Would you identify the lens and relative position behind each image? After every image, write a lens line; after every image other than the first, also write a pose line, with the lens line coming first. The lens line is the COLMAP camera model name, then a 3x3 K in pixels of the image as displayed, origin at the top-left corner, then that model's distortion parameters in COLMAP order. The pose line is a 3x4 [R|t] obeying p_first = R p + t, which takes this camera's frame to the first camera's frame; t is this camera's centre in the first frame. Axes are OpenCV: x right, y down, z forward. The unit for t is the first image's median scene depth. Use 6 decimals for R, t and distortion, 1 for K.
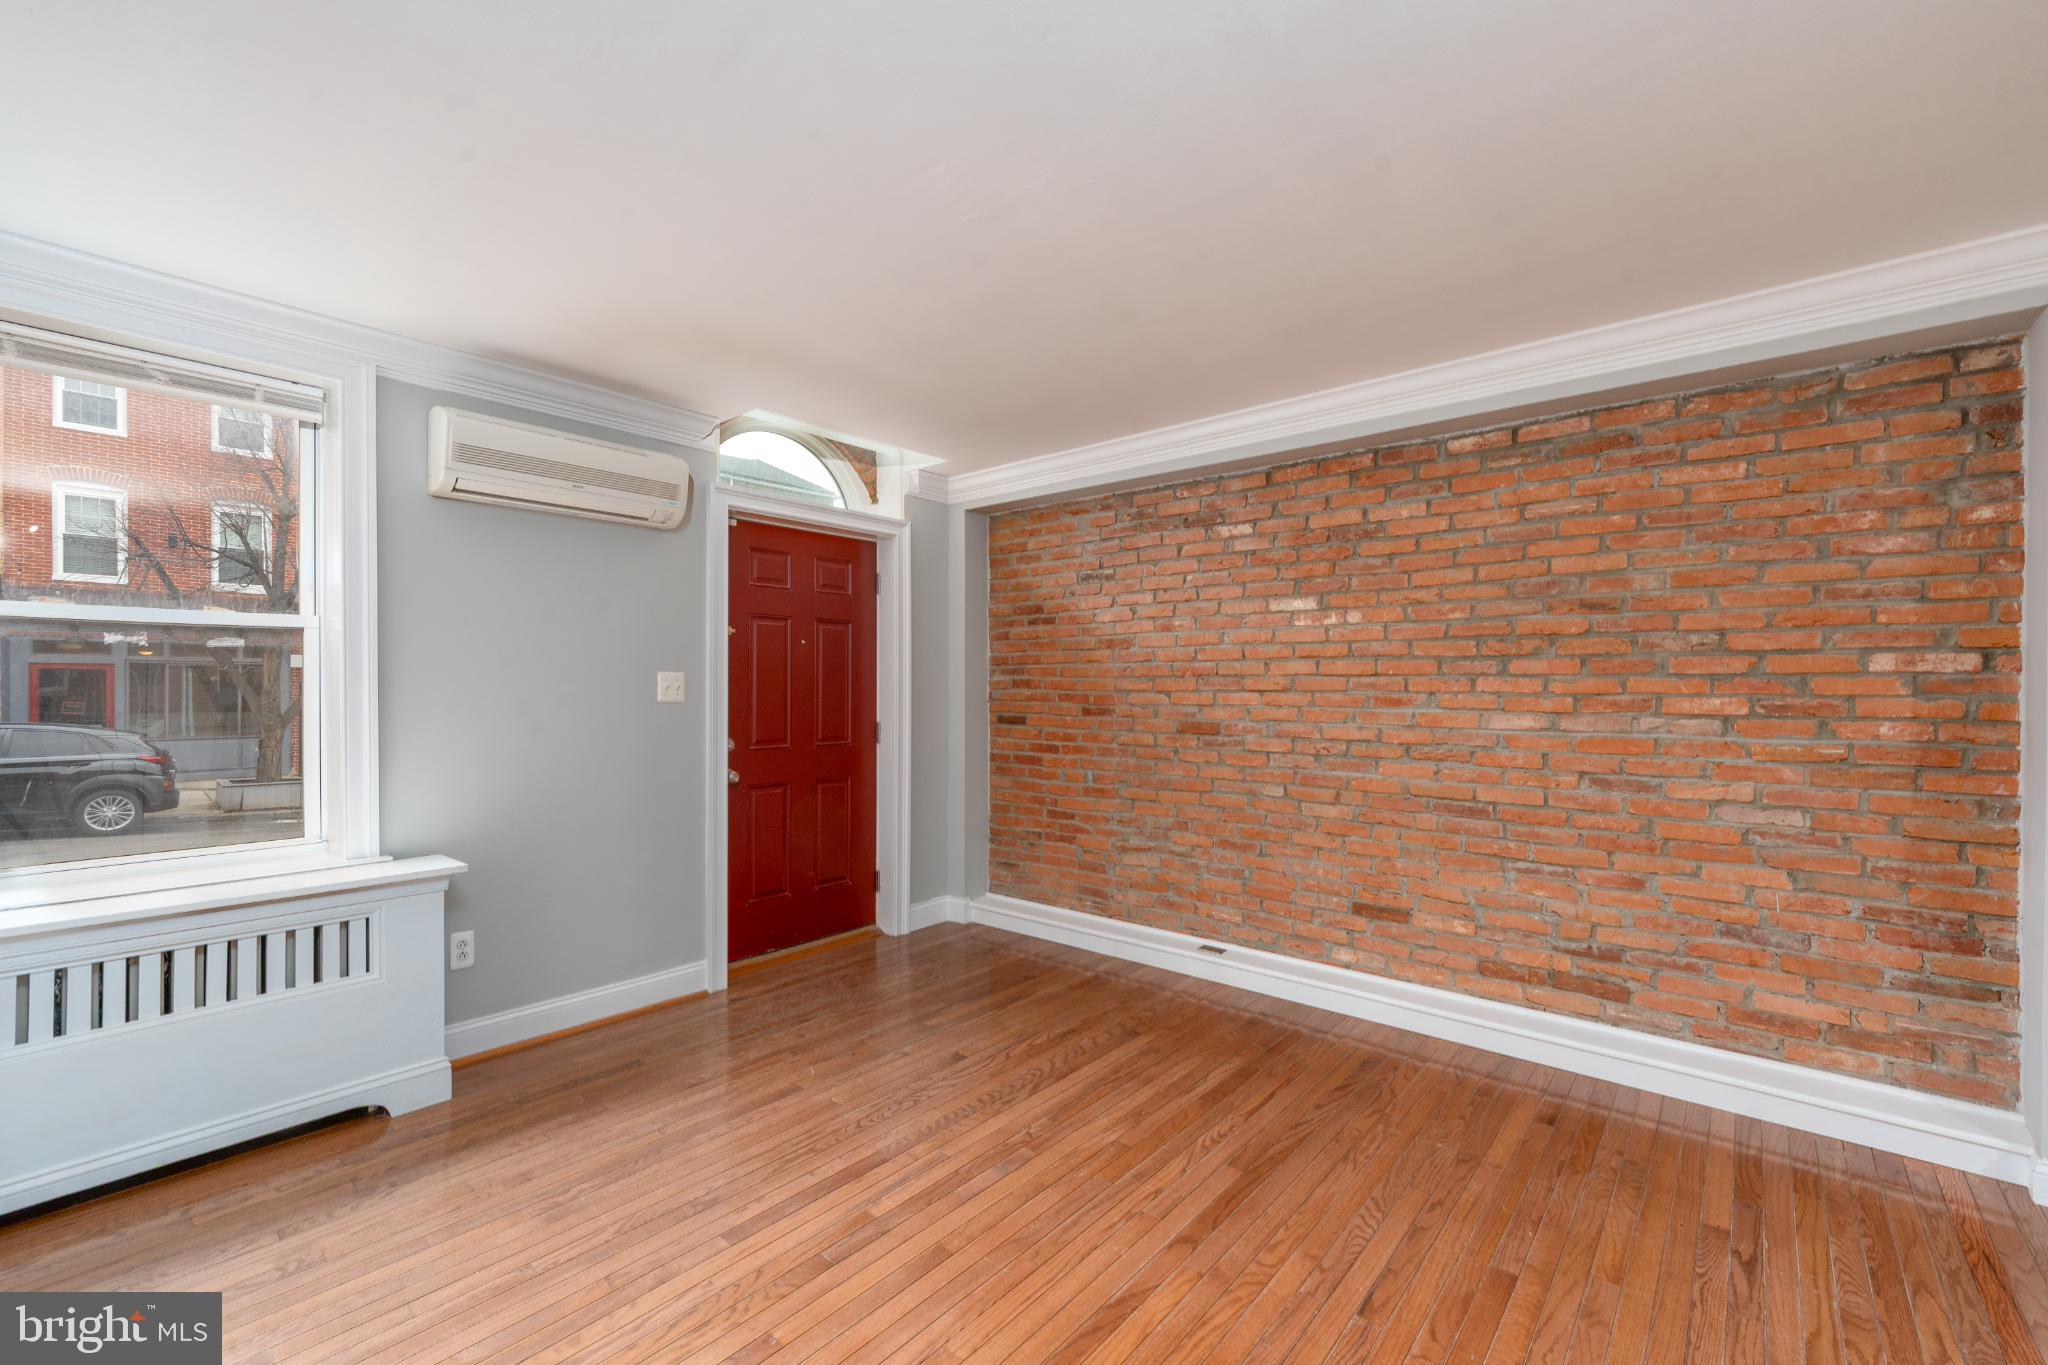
lens RADIAL K [[845.5, 0, 1038.3], [0, 845.5, 687.3], [0, 0, 1]] dist [0.004276, -0.001606]
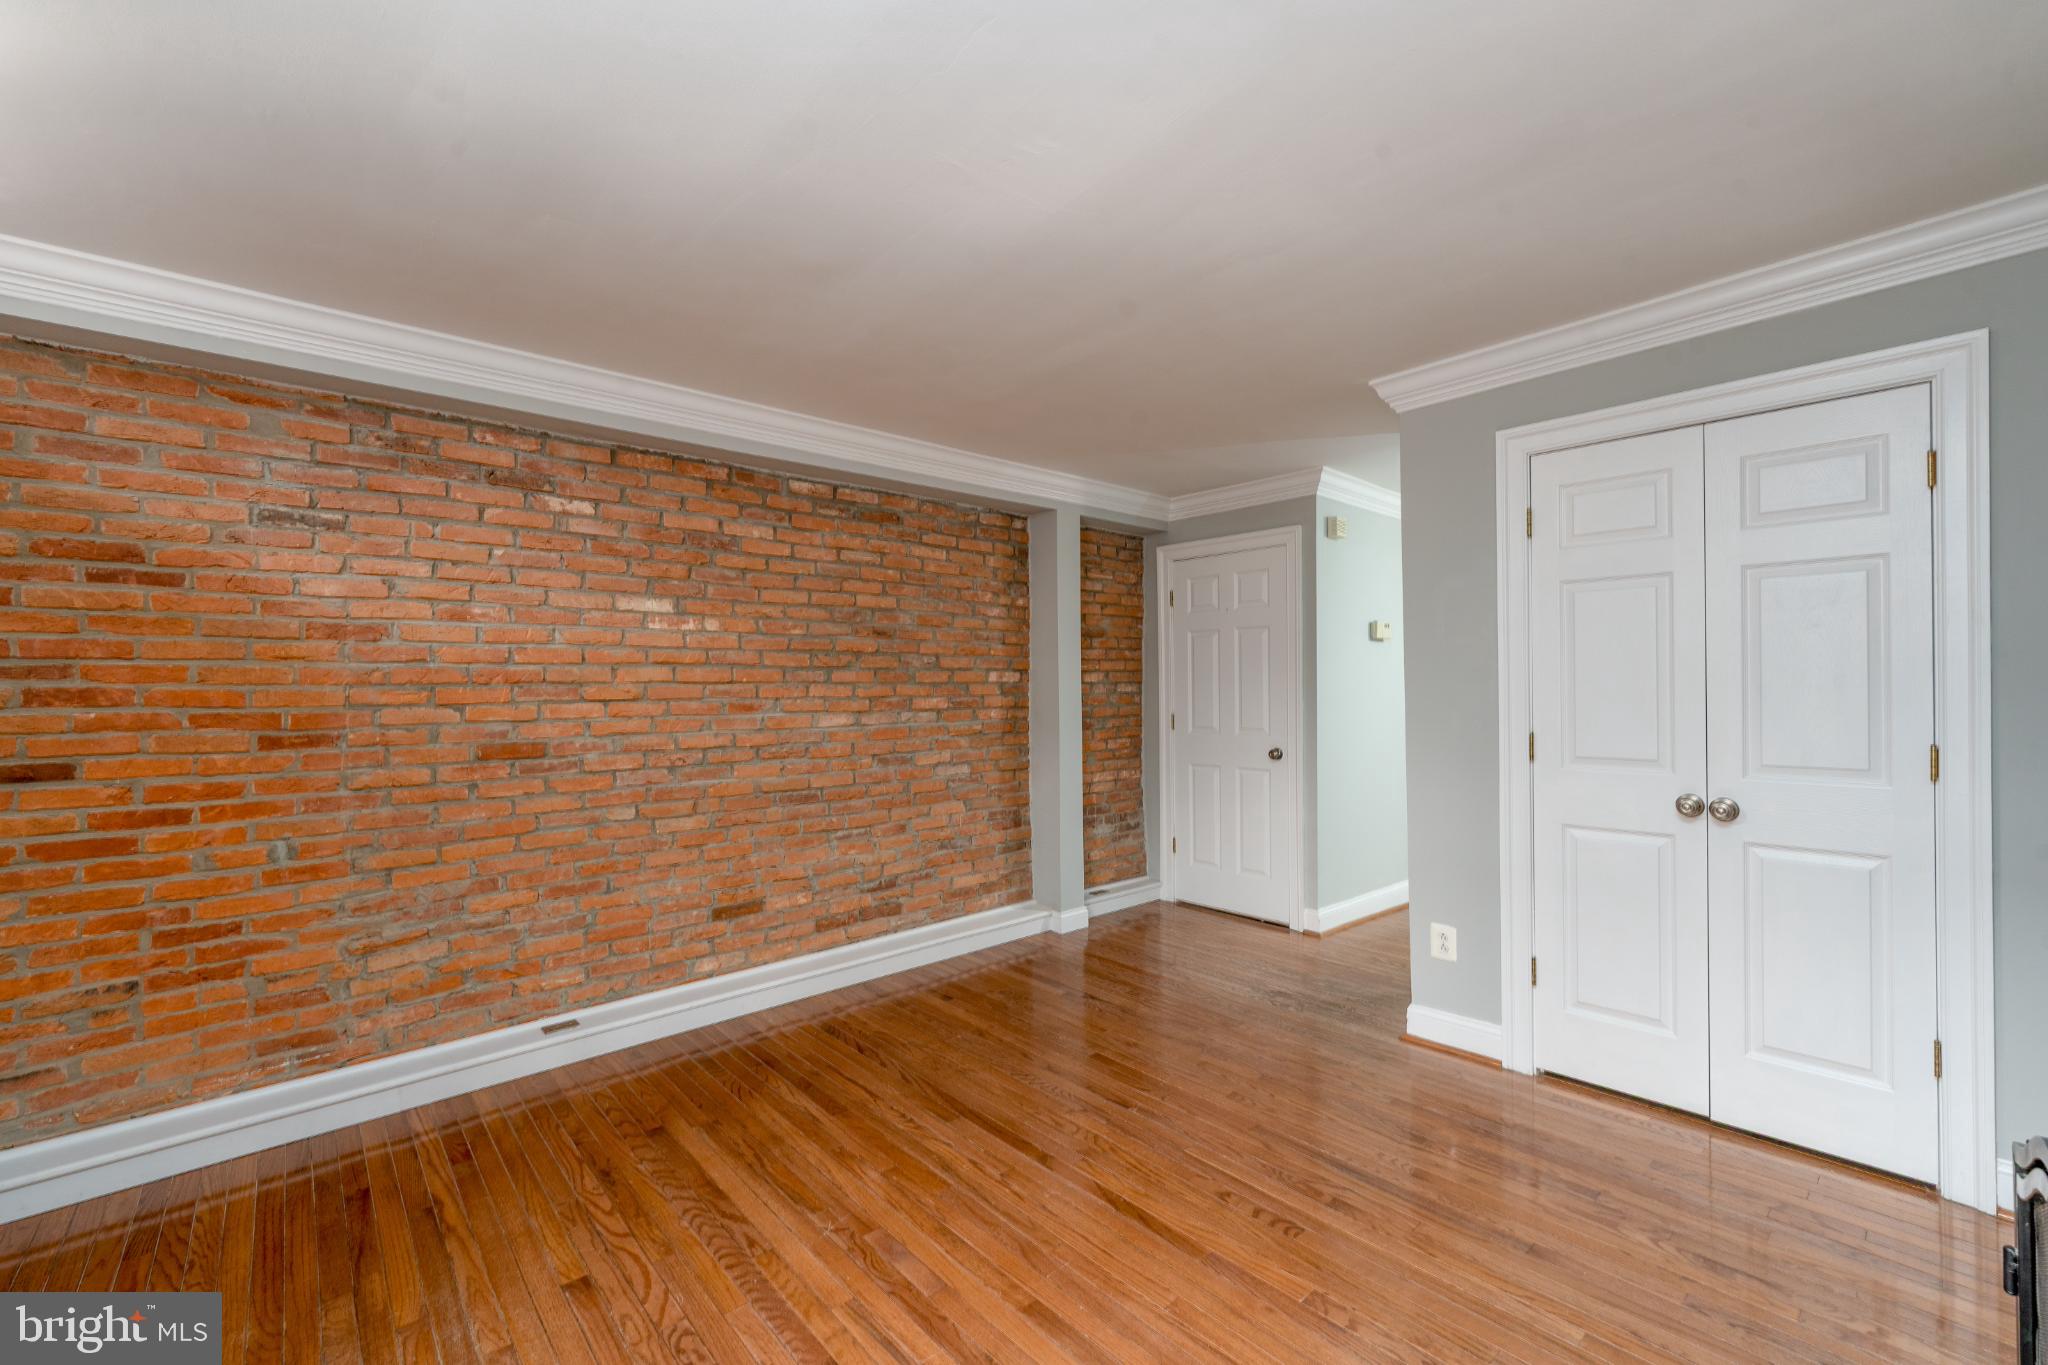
lens RADIAL K [[845.5, 0, 1036.8], [0, 845.5, 685.7], [0, 0, 1]] dist [0.004276, -0.001606]
pose [[0.129089, 0.002799, 0.991629, -0.592047], [0.015701, 0.999865, -0.004866, 0.000408], [-0.991509, 0.016197, 0.129028, 0.503311]]
